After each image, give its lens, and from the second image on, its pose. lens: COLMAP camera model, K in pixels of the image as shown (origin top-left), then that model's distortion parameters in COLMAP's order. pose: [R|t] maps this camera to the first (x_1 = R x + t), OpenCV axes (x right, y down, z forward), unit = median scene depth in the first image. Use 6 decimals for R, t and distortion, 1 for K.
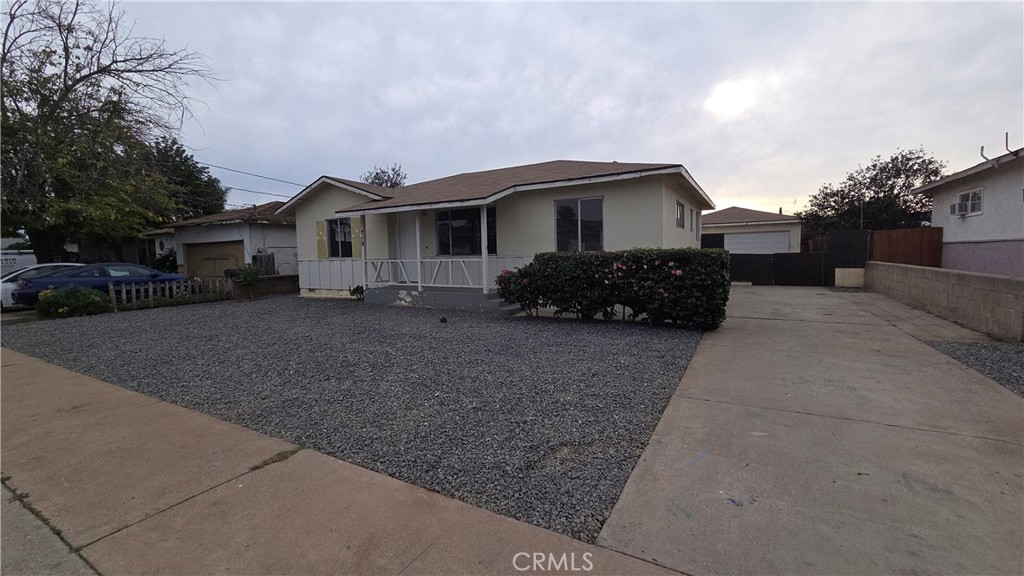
lens RADIAL K [[418.4, 0, 510.4], [0, 418.4, 284.4], [0, 0, 1]] dist [0.001598, 0.000191]
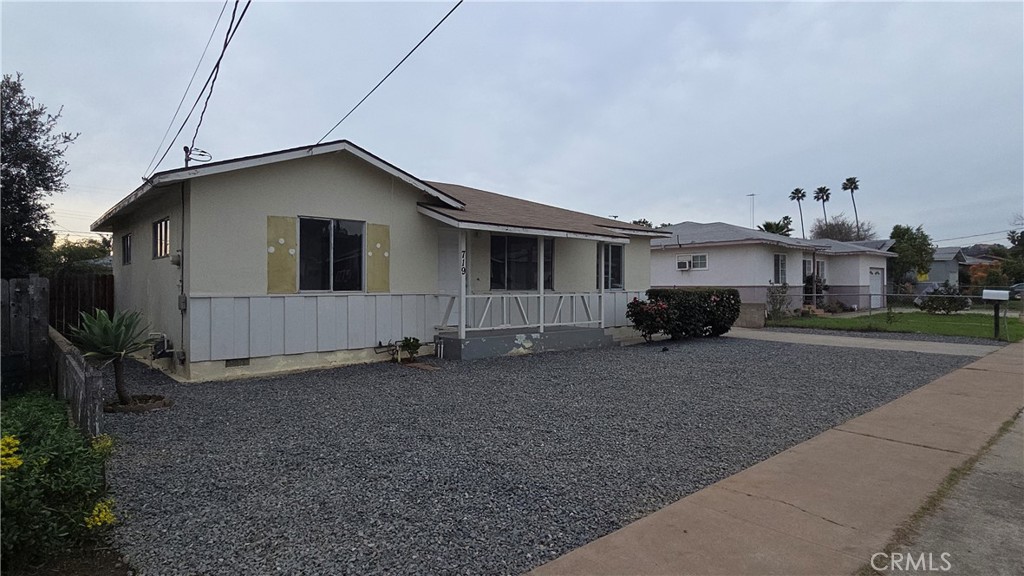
lens RADIAL K [[510.2, 0, 508.9], [0, 510.2, 285.0], [0, 0, 1]] dist [-0.005360, -0.000094]
pose [[0.348386, 0.022090, 0.937091, -1.057975], [0.061399, 0.997037, -0.046330, -0.031147], [-0.935338, 0.073677, 0.345998, 0.630147]]
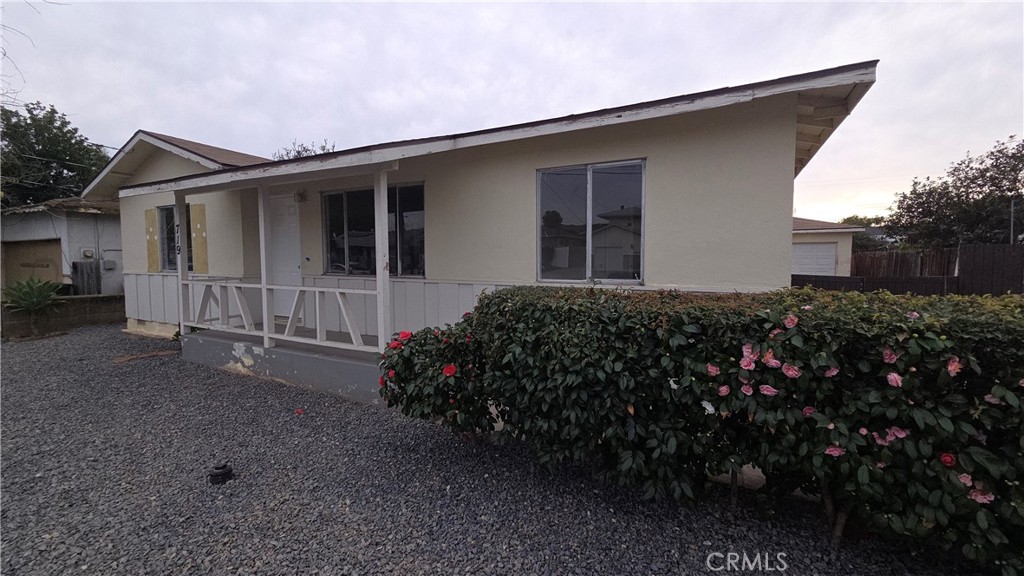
lens RADIAL K [[418.4, 0, 507.7], [0, 418.4, 283.6], [0, 0, 1]] dist [0.001598, 0.000191]
pose [[0.999150, 0.019094, 0.036542, 0.047286], [-0.018576, 0.999723, -0.014478, -0.052312], [-0.036808, 0.013787, 0.999227, 0.435187]]
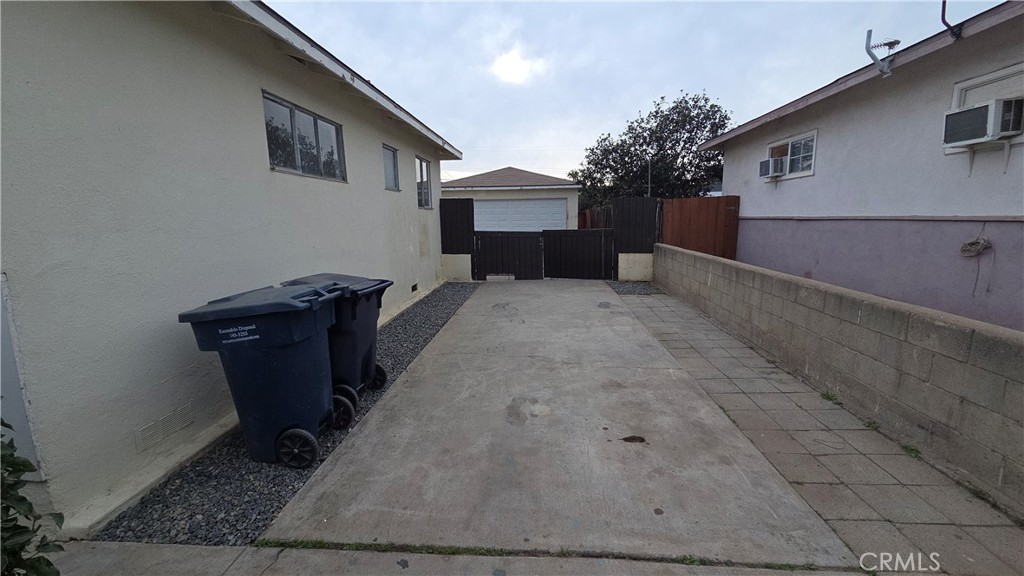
lens RADIAL K [[418.4, 0, 509.3], [0, 418.4, 287.5], [0, 0, 1]] dist [0.001598, 0.000191]
pose [[0.905364, -0.065445, 0.419563, 0.371115], [0.028482, 0.995186, 0.093773, -0.060620], [-0.423681, -0.072949, 0.902869, 0.521041]]
